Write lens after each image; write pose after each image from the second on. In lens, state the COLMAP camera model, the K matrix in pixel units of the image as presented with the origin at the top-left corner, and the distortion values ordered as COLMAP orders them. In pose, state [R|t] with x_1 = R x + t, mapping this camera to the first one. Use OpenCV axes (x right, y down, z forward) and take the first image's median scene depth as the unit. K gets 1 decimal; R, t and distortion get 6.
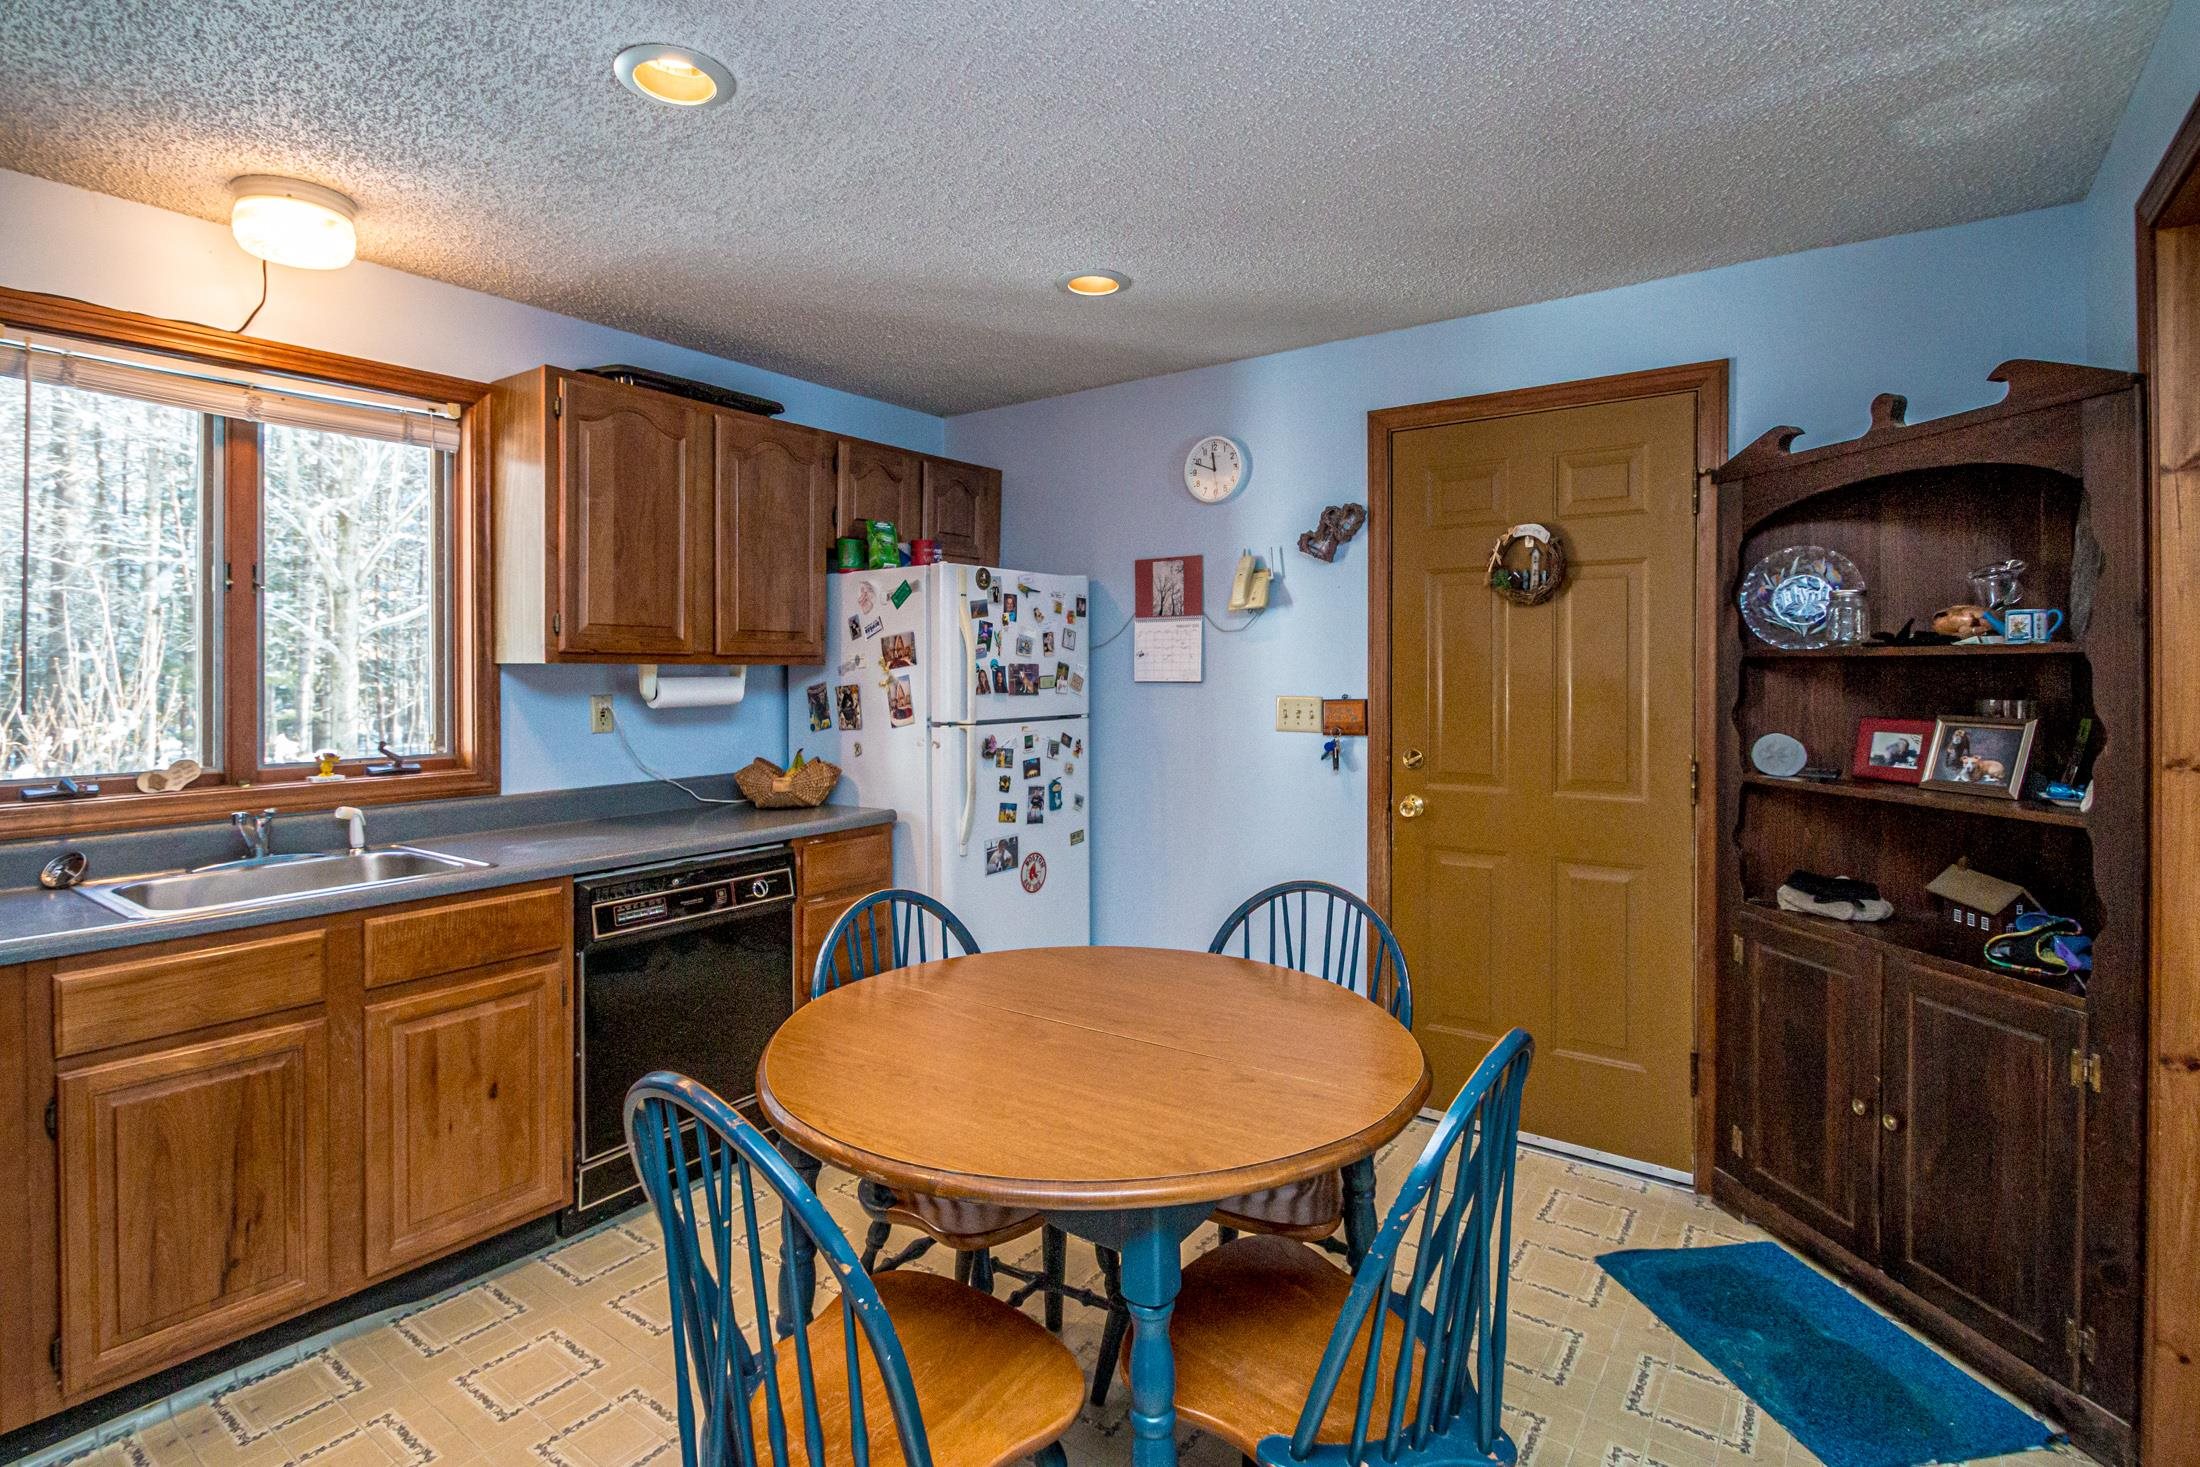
lens RADIAL K [[1068.6, 0, 1078.5], [0, 1068.6, 679.4], [0, 0, 1]] dist [0.003633, -0.012318]
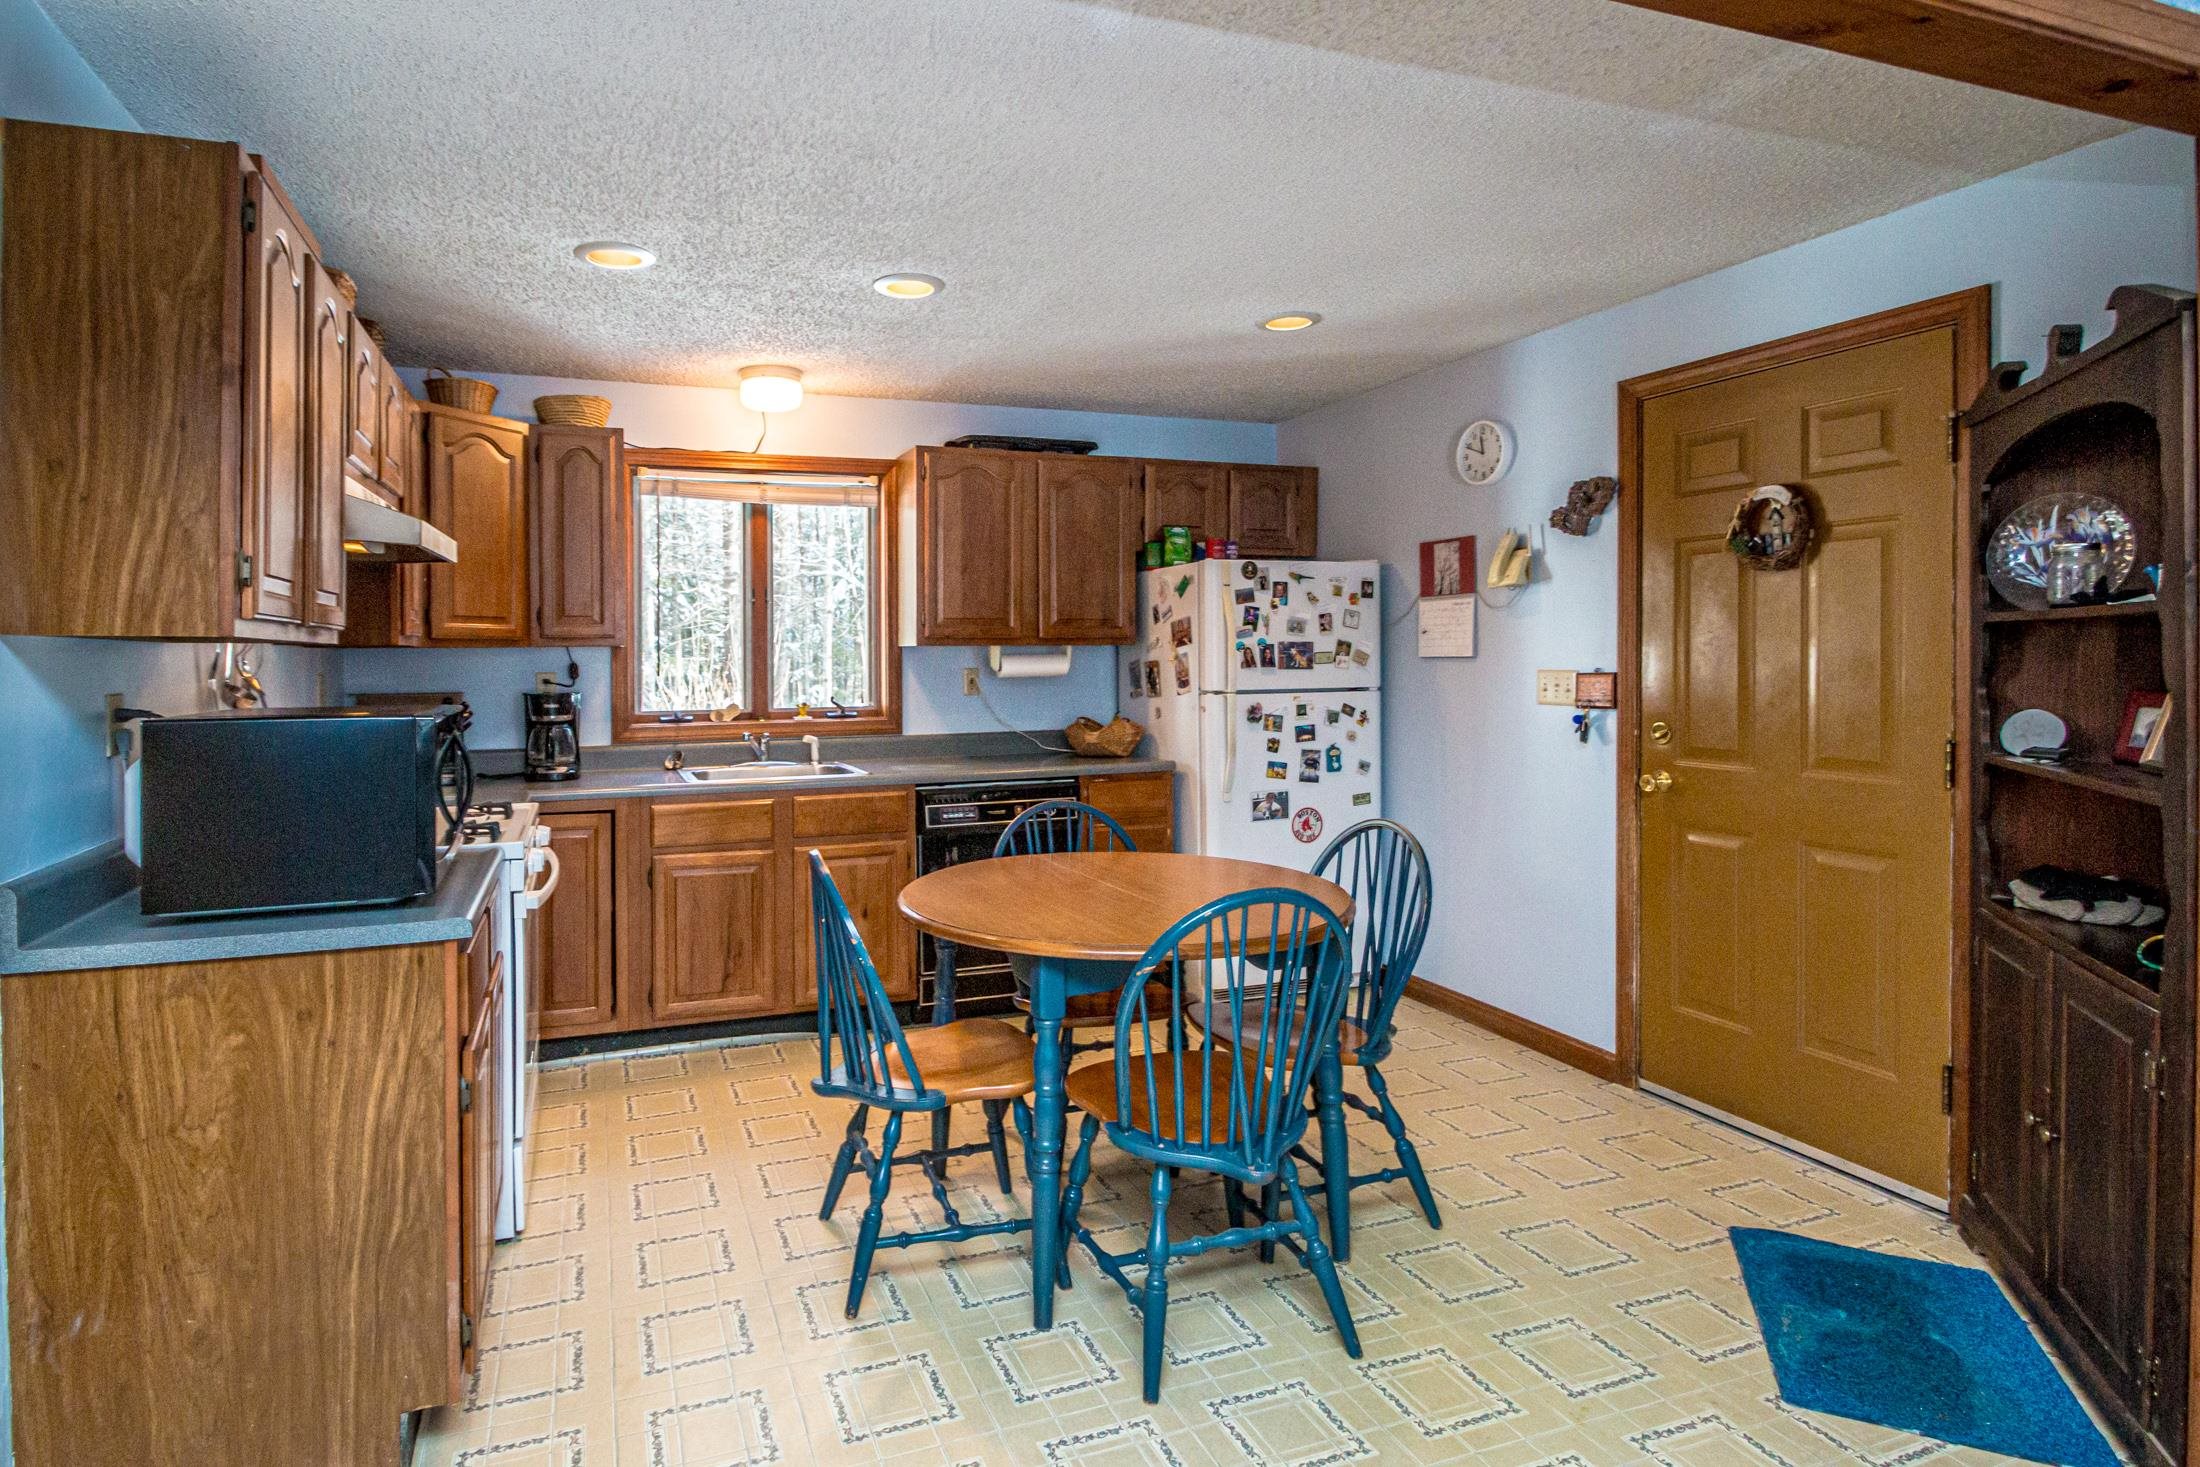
lens RADIAL K [[1068.6, 0, 954.5], [0, 1068.6, 671.2], [0, 0, 1]] dist [0.003633, -0.012318]
pose [[0.823586, 0.001272, -0.567190, 0.368364], [0.003061, 0.999973, 0.006688, 0.010040], [0.567183, -0.007245, 0.823560, -0.188290]]
